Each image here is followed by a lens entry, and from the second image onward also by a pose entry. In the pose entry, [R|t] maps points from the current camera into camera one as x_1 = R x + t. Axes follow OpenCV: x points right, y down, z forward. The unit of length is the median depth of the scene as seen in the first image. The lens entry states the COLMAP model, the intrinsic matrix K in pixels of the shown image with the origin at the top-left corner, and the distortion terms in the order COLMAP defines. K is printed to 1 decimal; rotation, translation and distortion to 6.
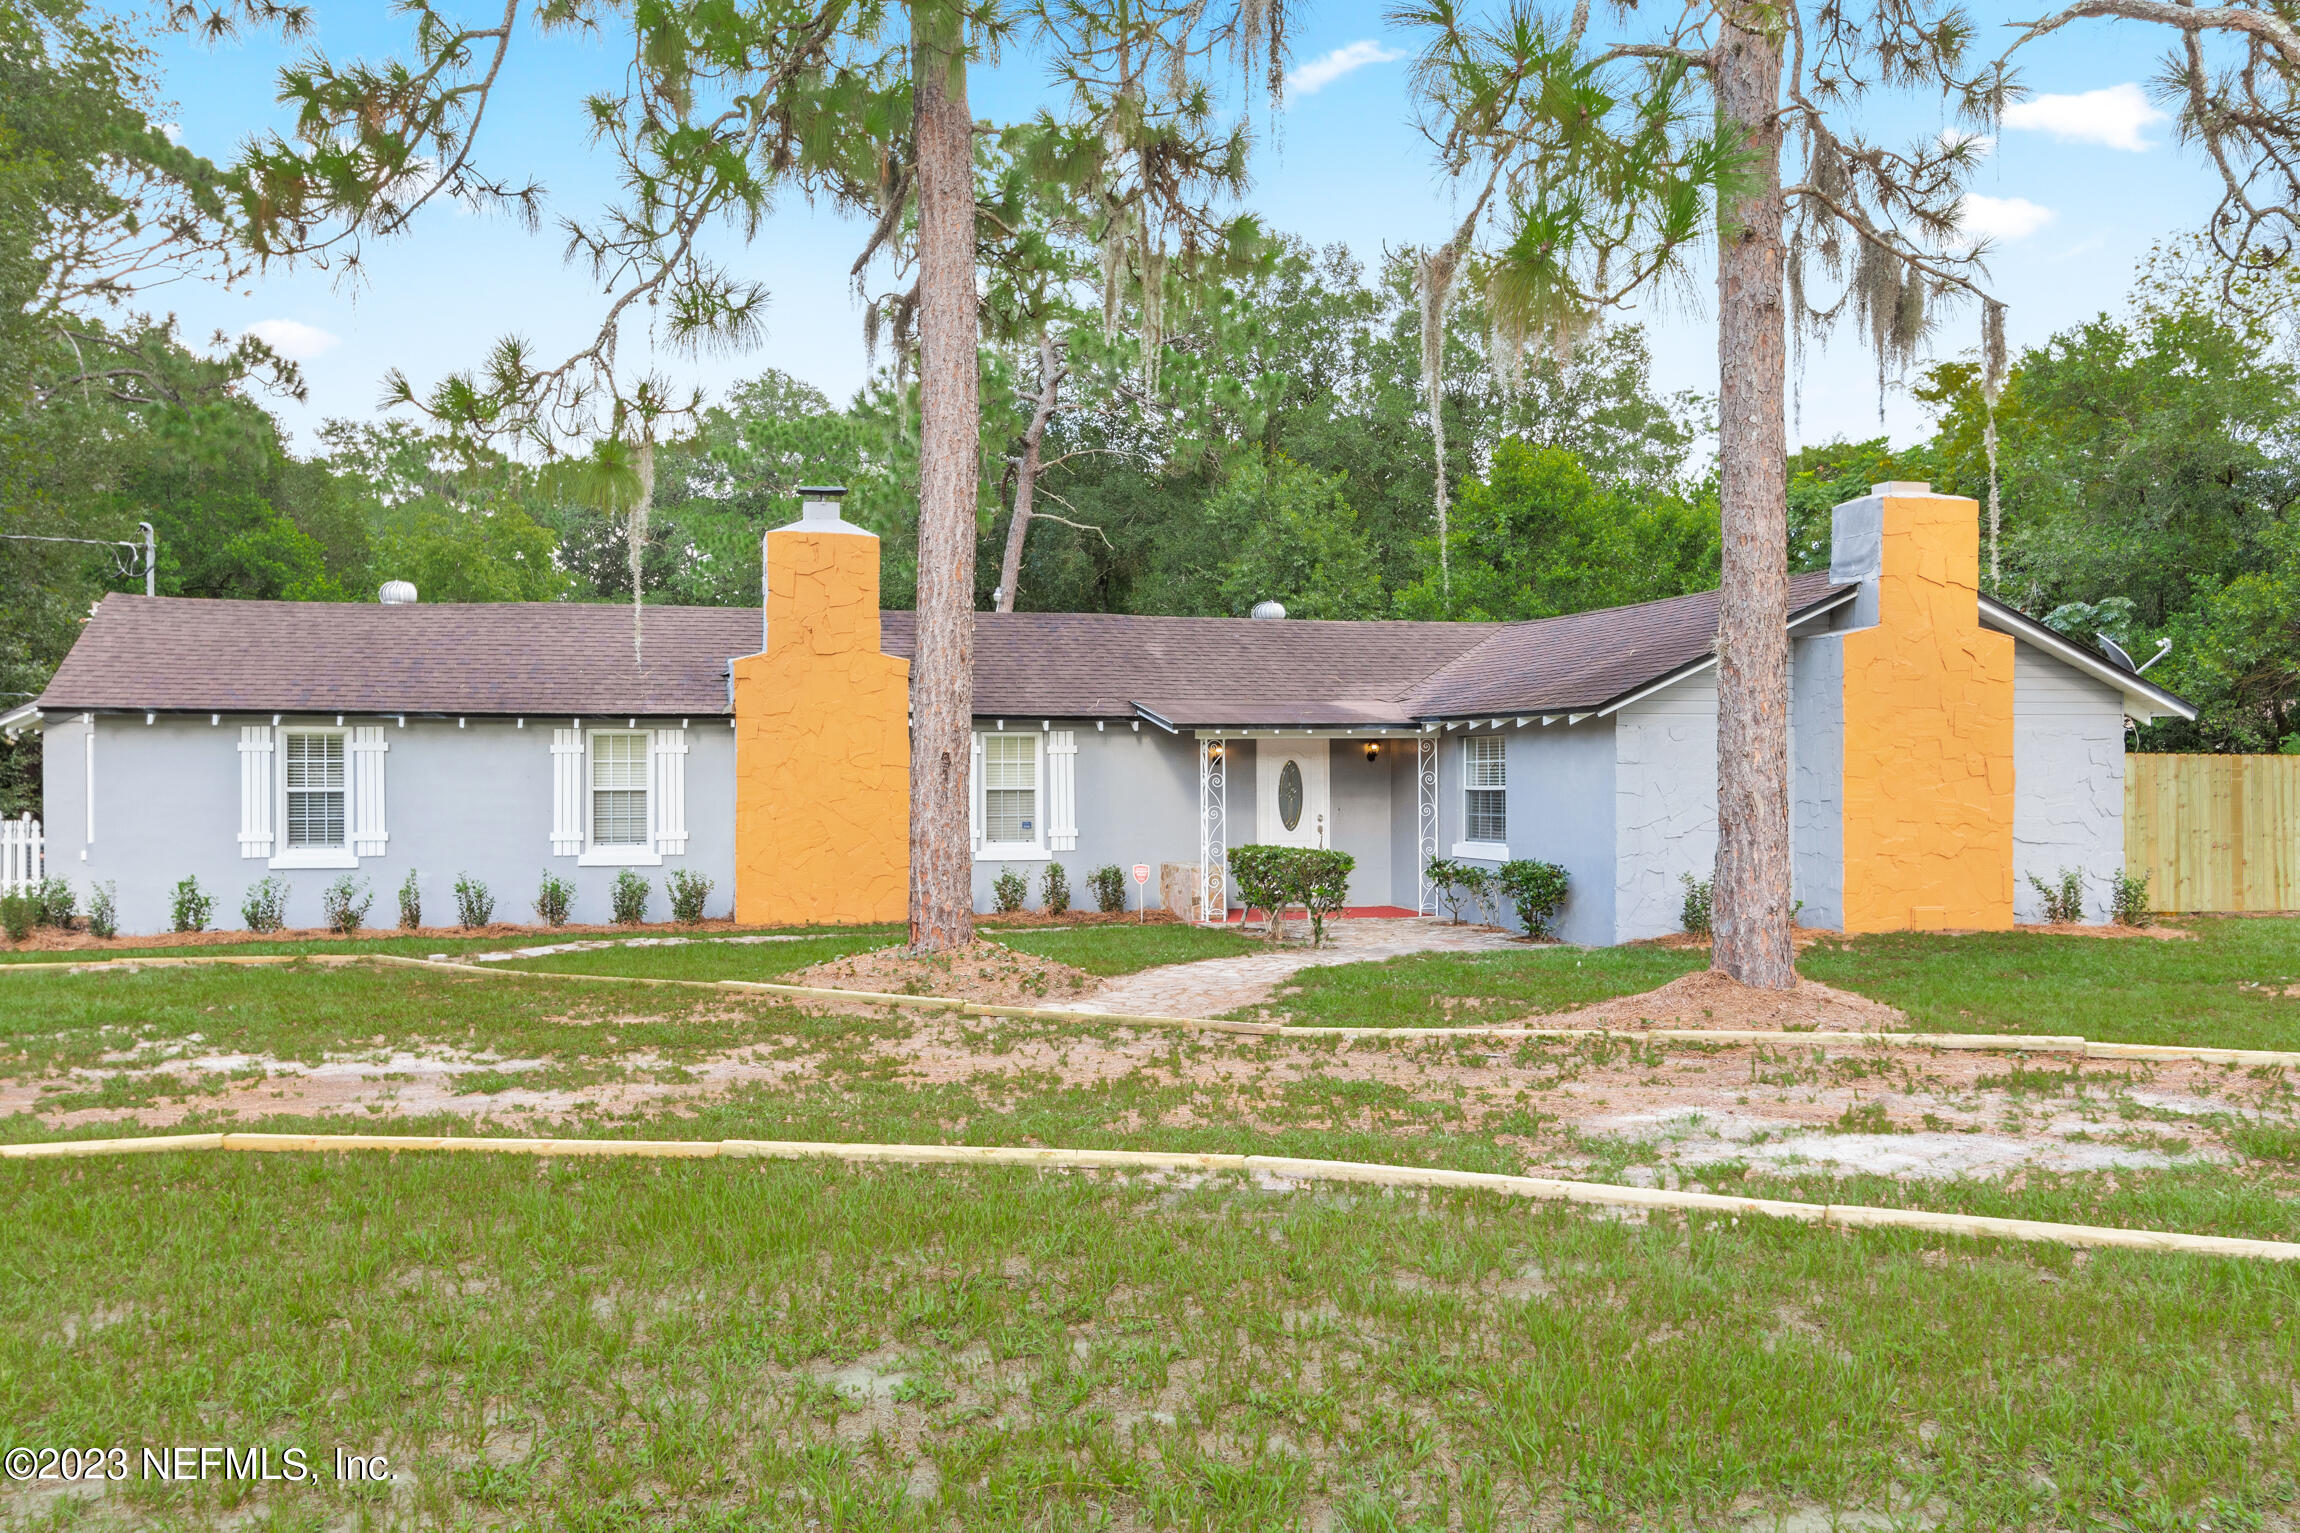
lens RADIAL K [[1979.4, 0, 1150.3], [0, 1979.4, 785.8], [0, 0, 1]] dist [0.003755, 0.009389]
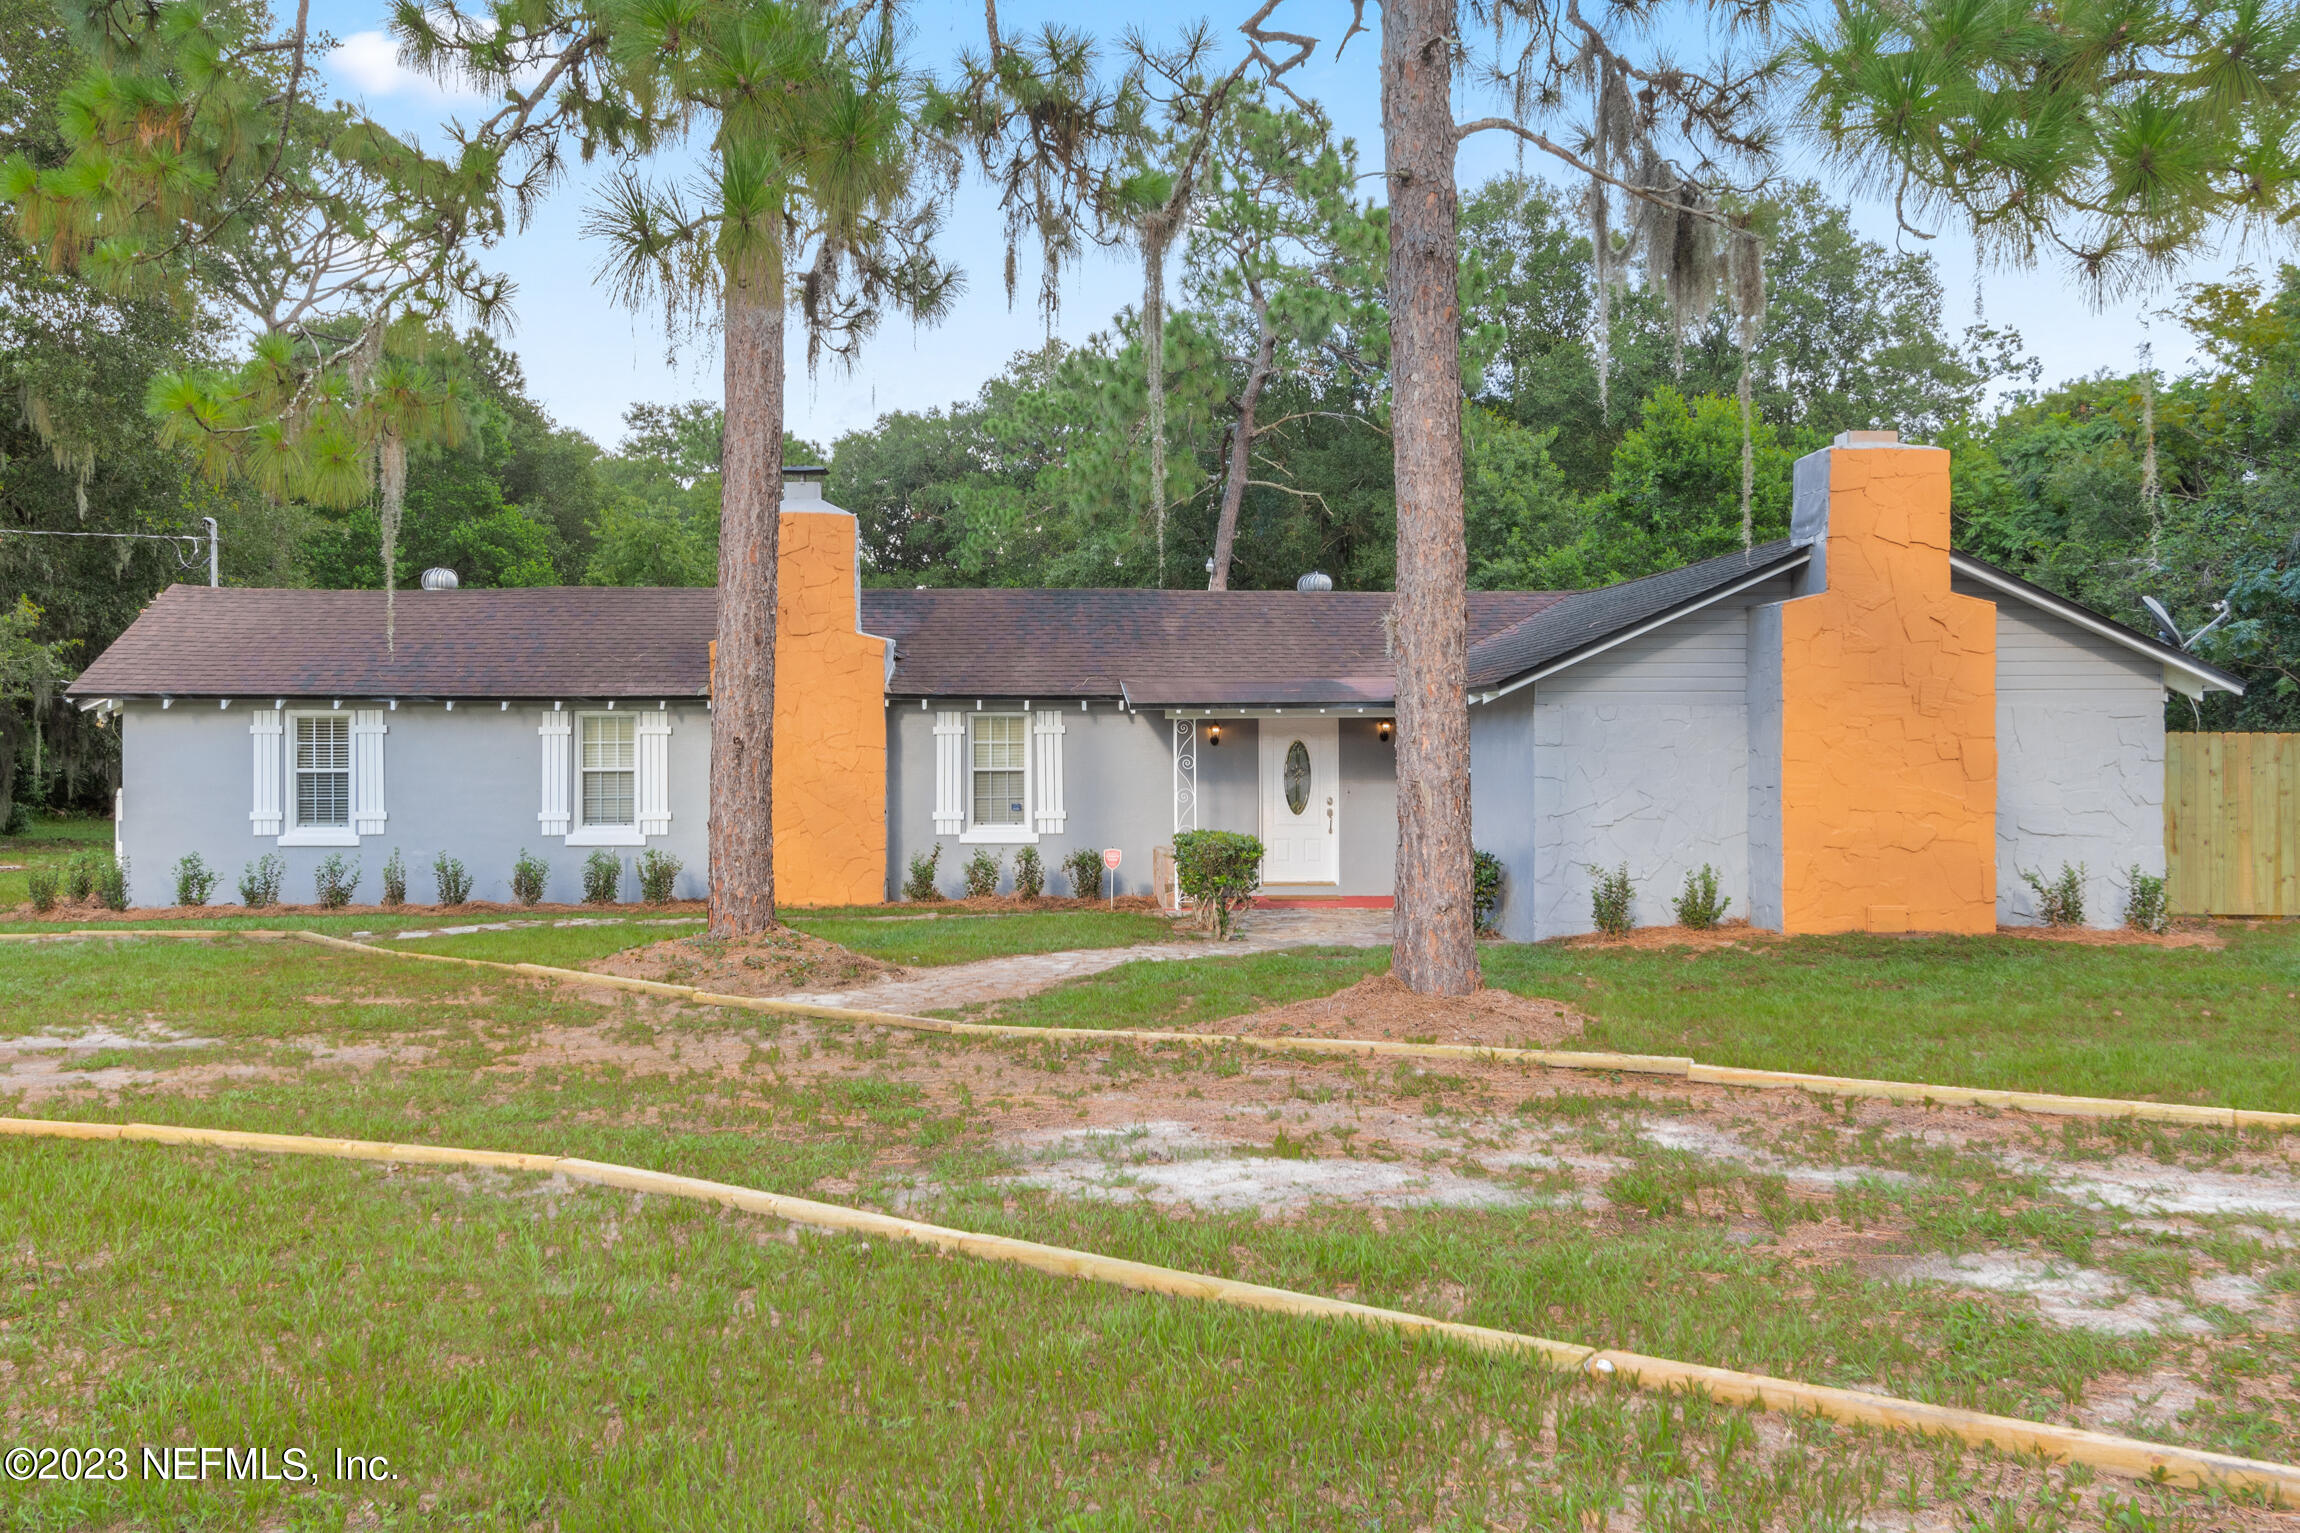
lens RADIAL K [[2054.4, 0, 1149.5], [0, 2054.4, 746.9], [0, 0, 1]] dist [0.007939, -0.004098]
pose [[0.981300, -0.000488, -0.192484, 0.212528], [-0.000702, 0.999981, -0.006113, -0.004113], [0.192483, 0.006134, 0.981281, 0.021927]]
